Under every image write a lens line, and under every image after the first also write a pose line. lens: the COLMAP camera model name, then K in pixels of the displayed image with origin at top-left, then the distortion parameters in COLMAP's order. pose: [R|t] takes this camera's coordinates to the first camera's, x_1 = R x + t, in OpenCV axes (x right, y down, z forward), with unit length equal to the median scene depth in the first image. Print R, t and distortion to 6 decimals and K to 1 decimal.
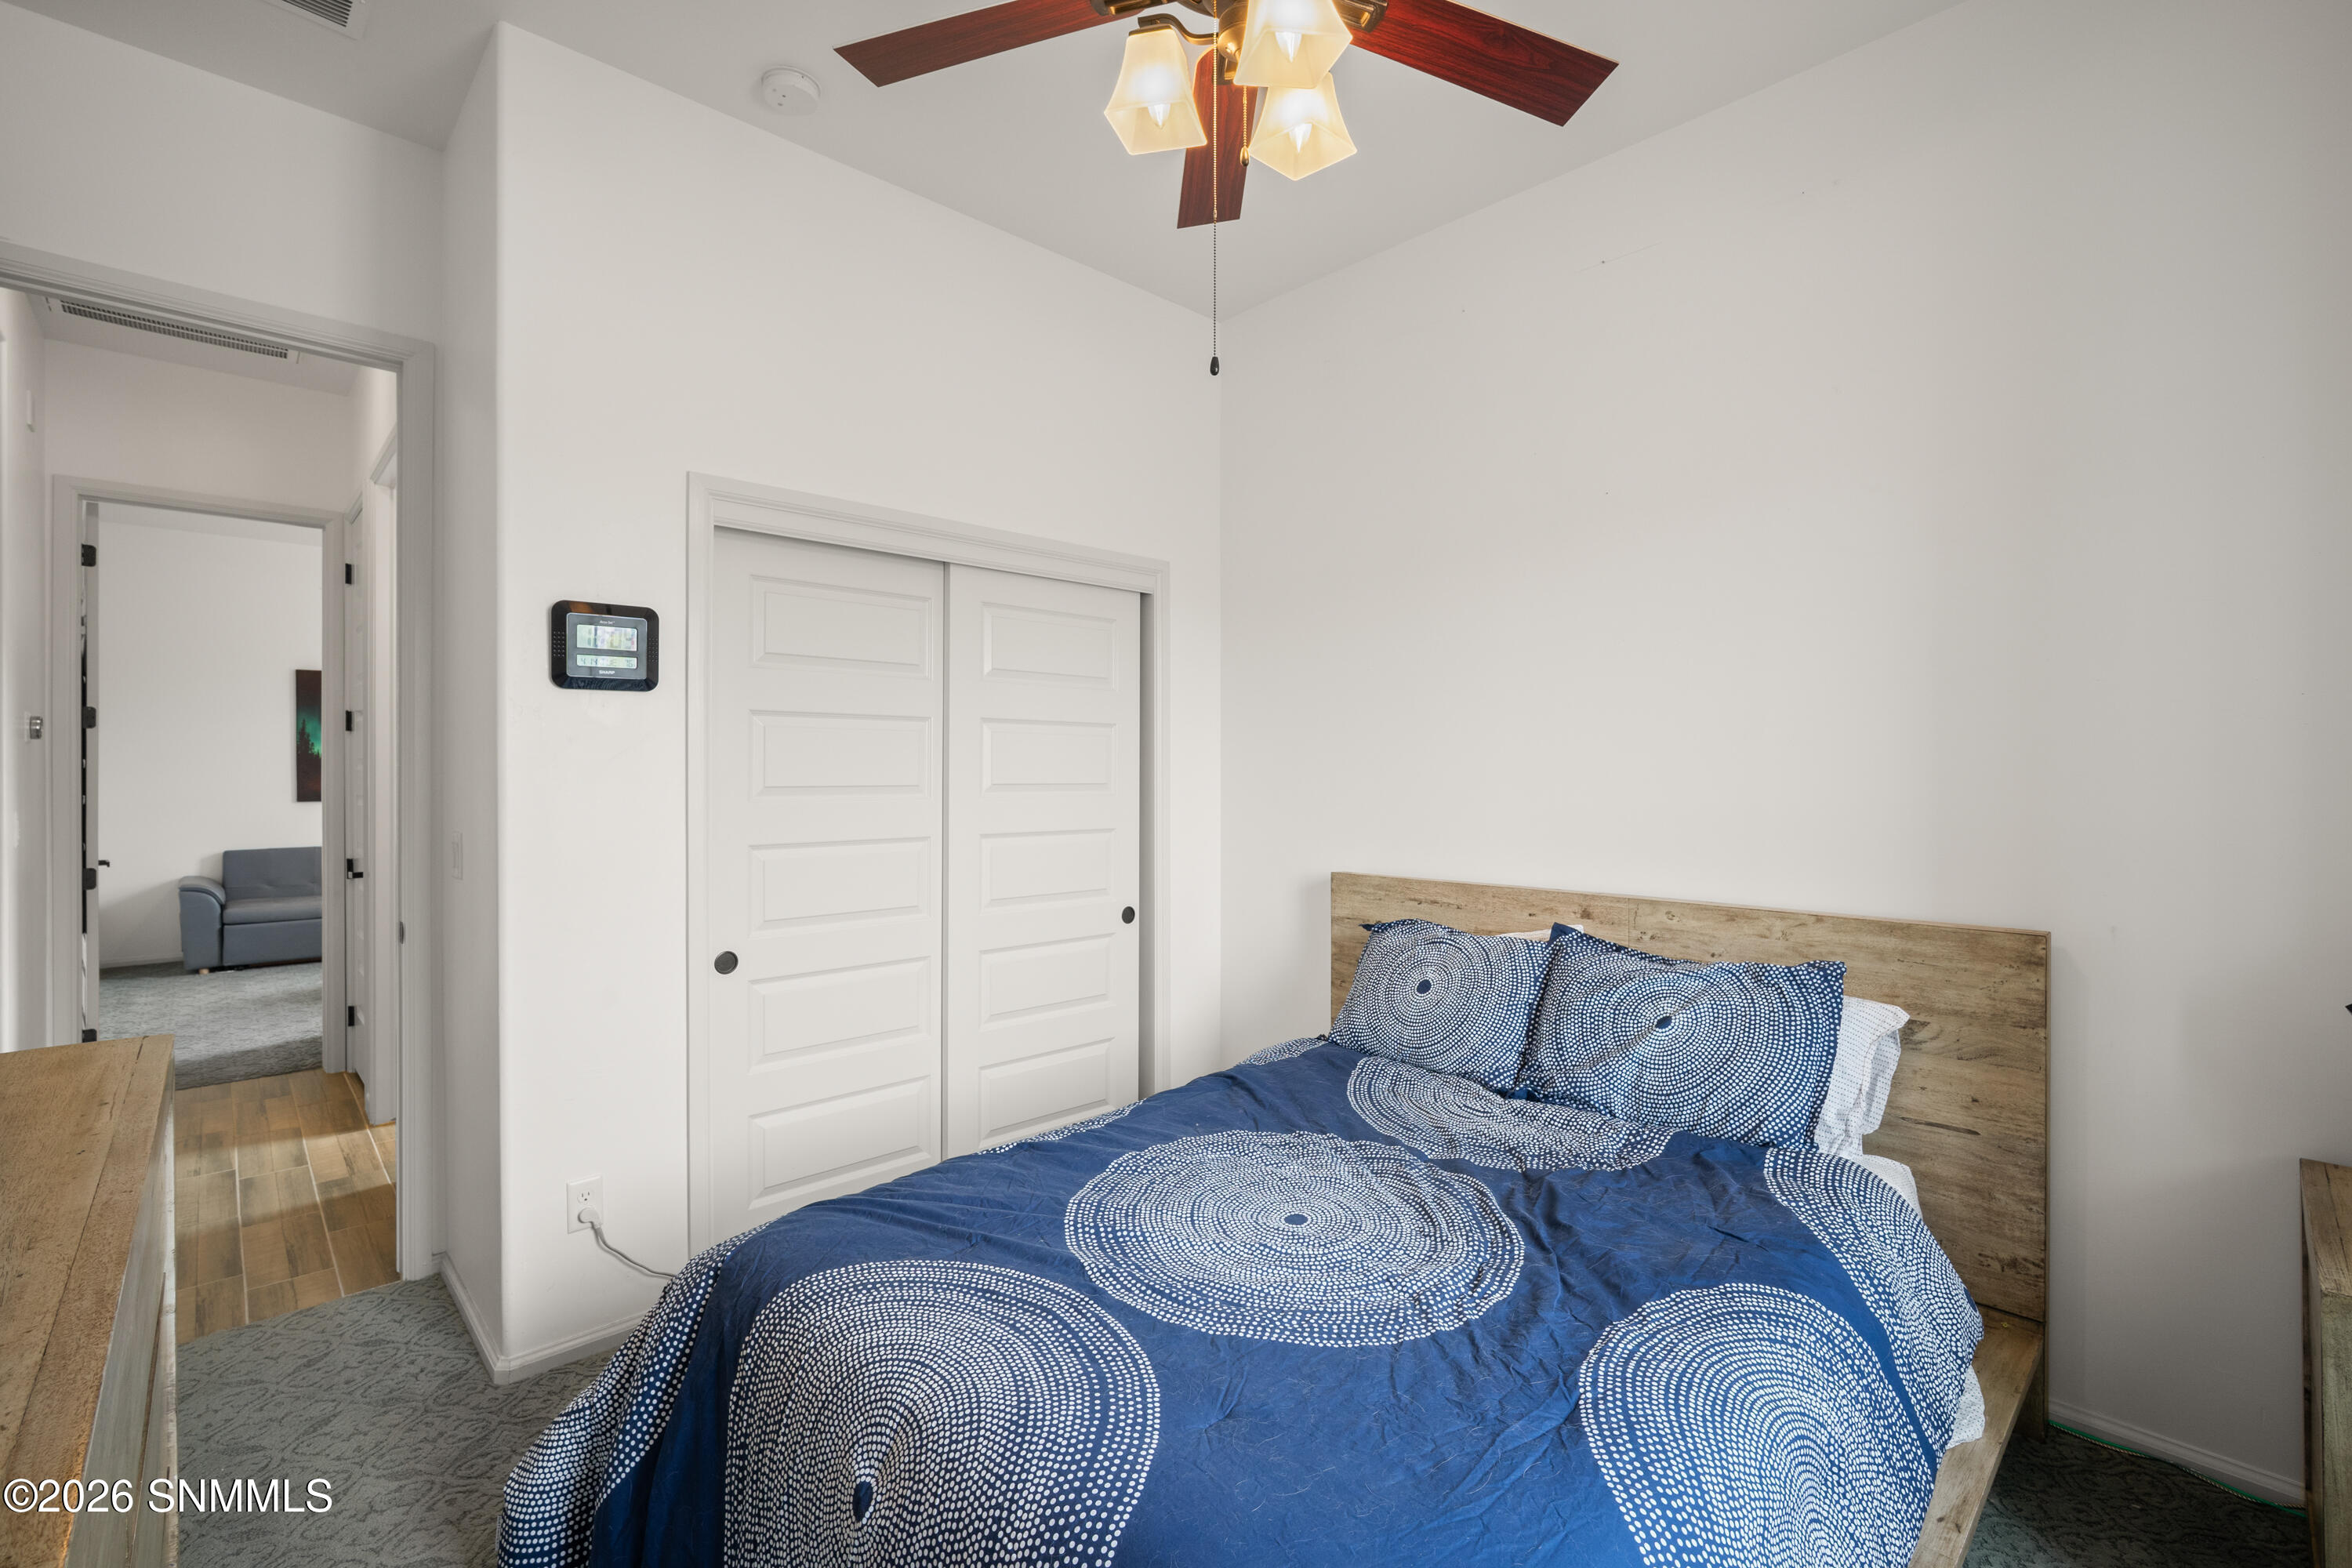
lens RADIAL K [[1026.9, 0, 1182.7], [0, 1026.9, 777.4], [0, 0, 1]] dist [-0.005959, 0.000555]
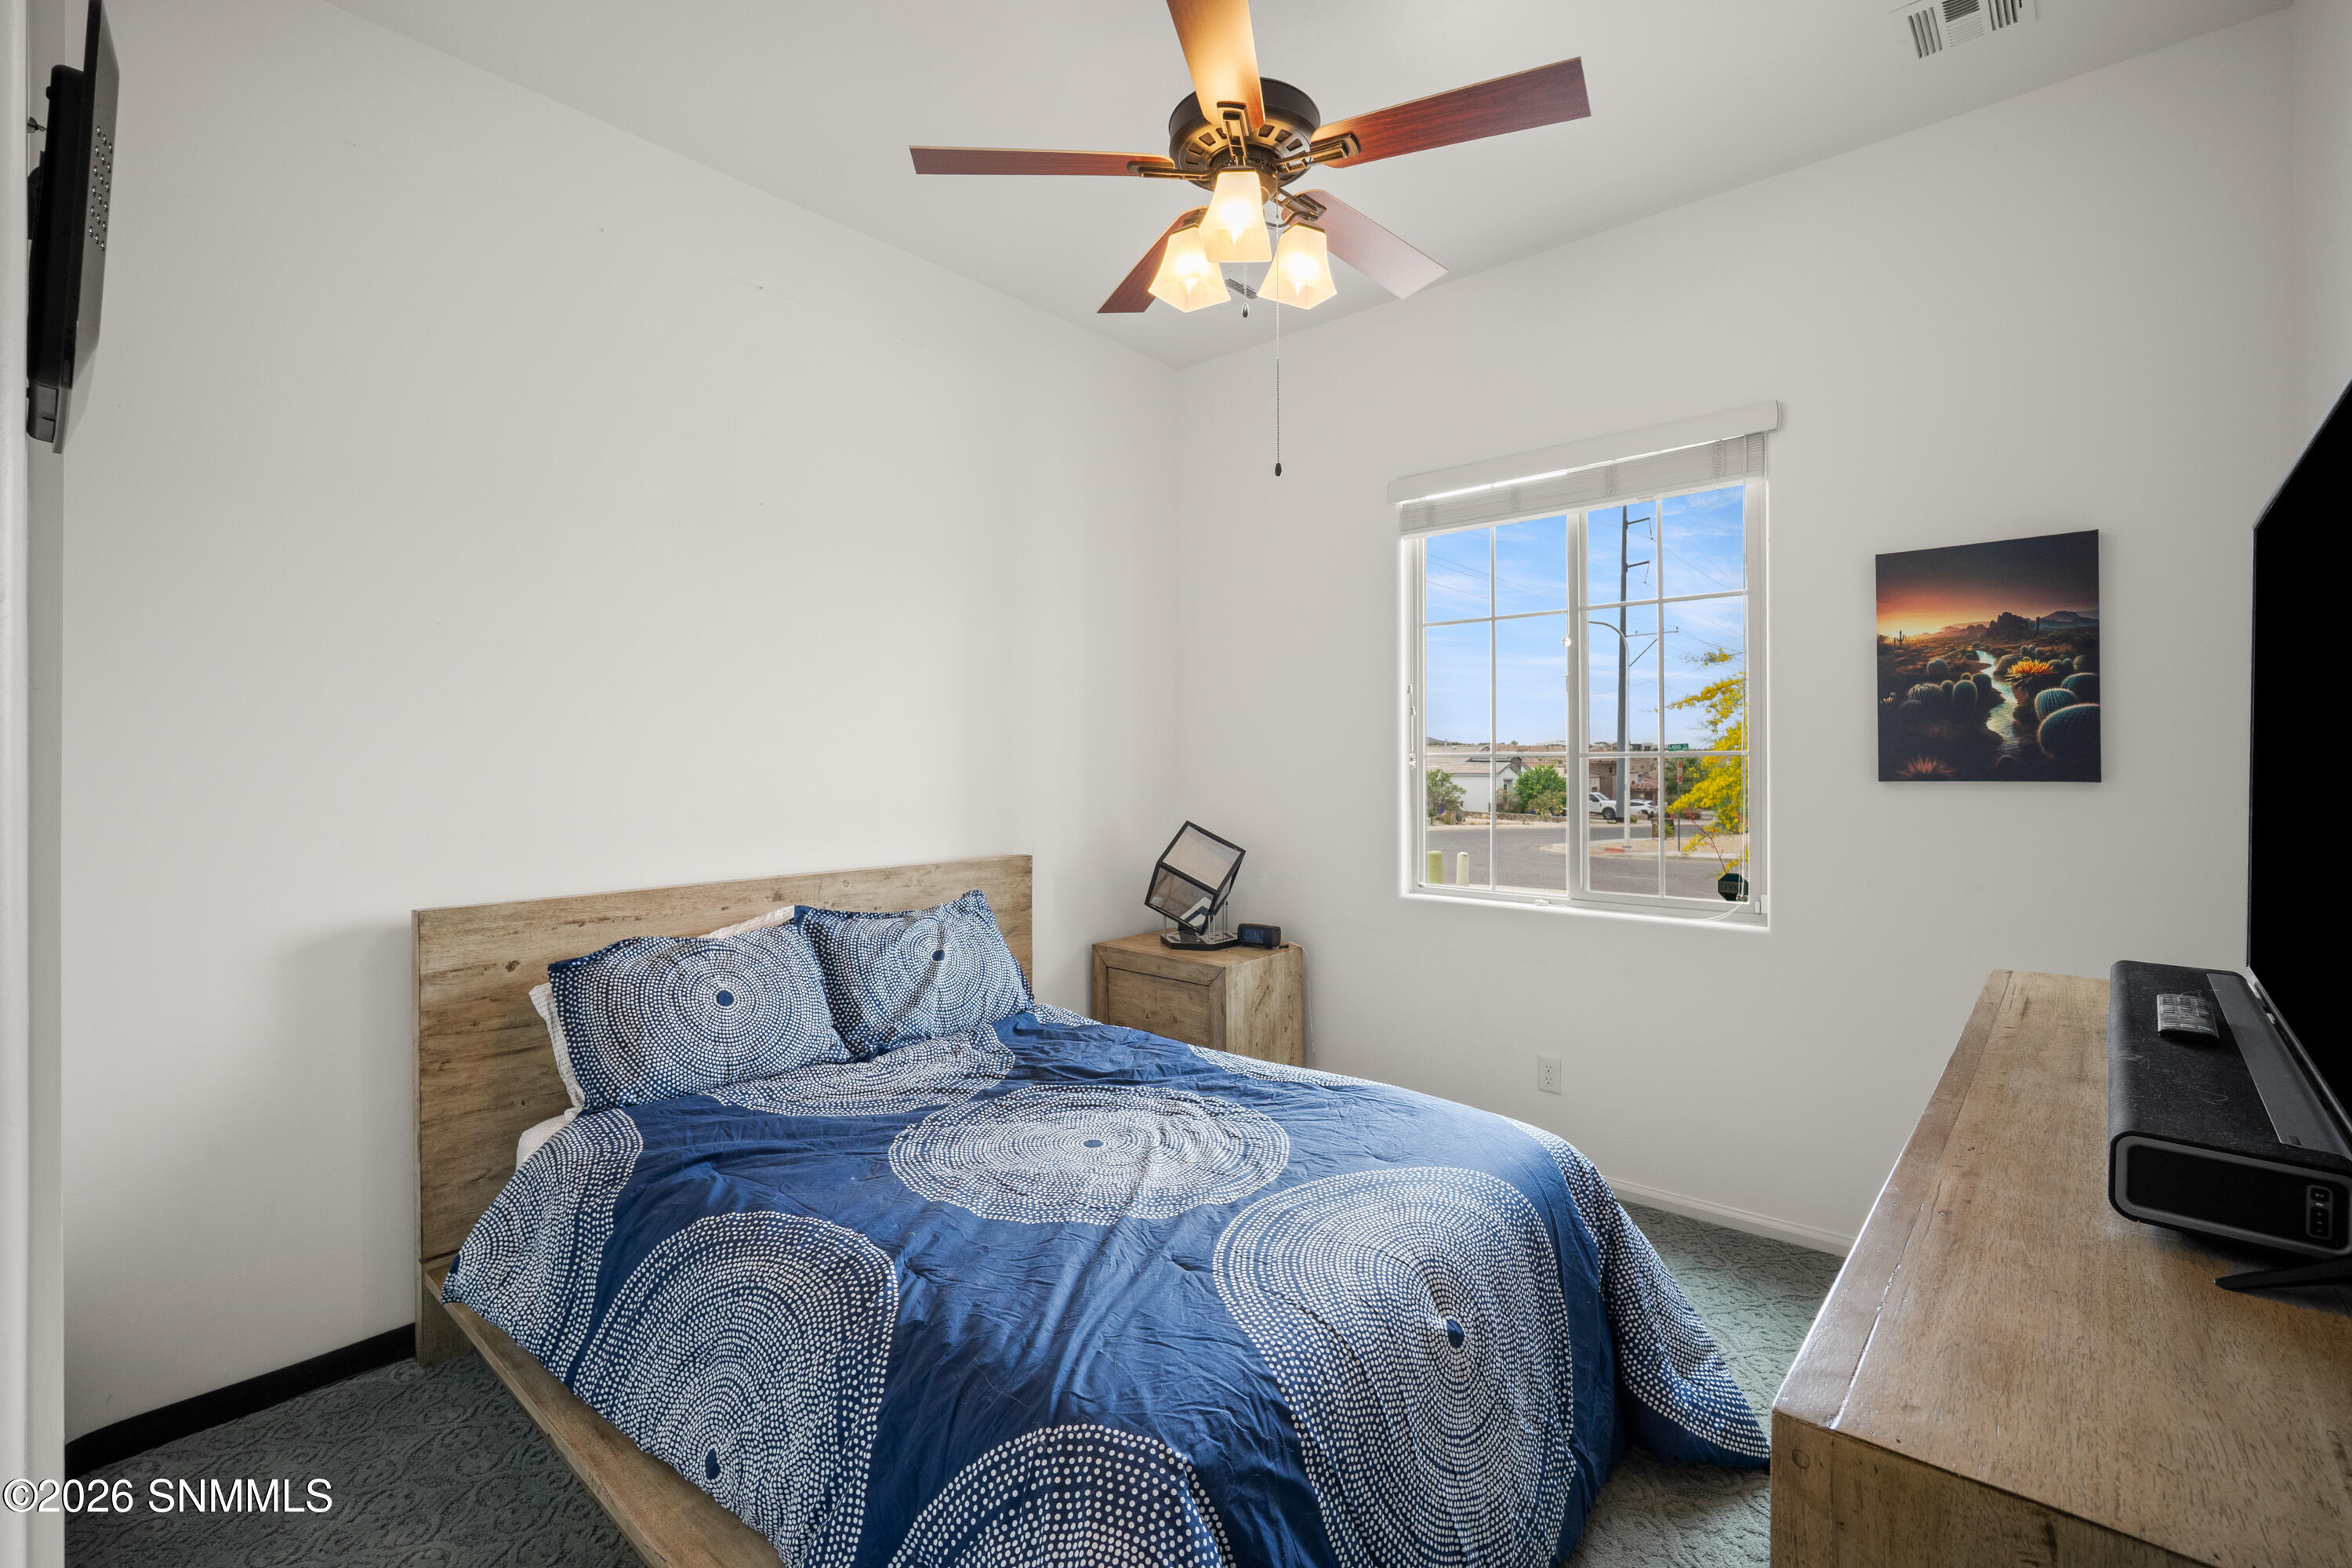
lens RADIAL K [[1032.3, 0, 1186.7], [0, 1032.3, 760.7], [0, 0, 1]] dist [-0.019510, 0.007205]
pose [[-0.087539, 0.002379, 0.996158, -0.820293], [0.012204, 0.999925, -0.001315, -0.003059], [-0.996086, 0.012042, -0.087562, 0.757773]]
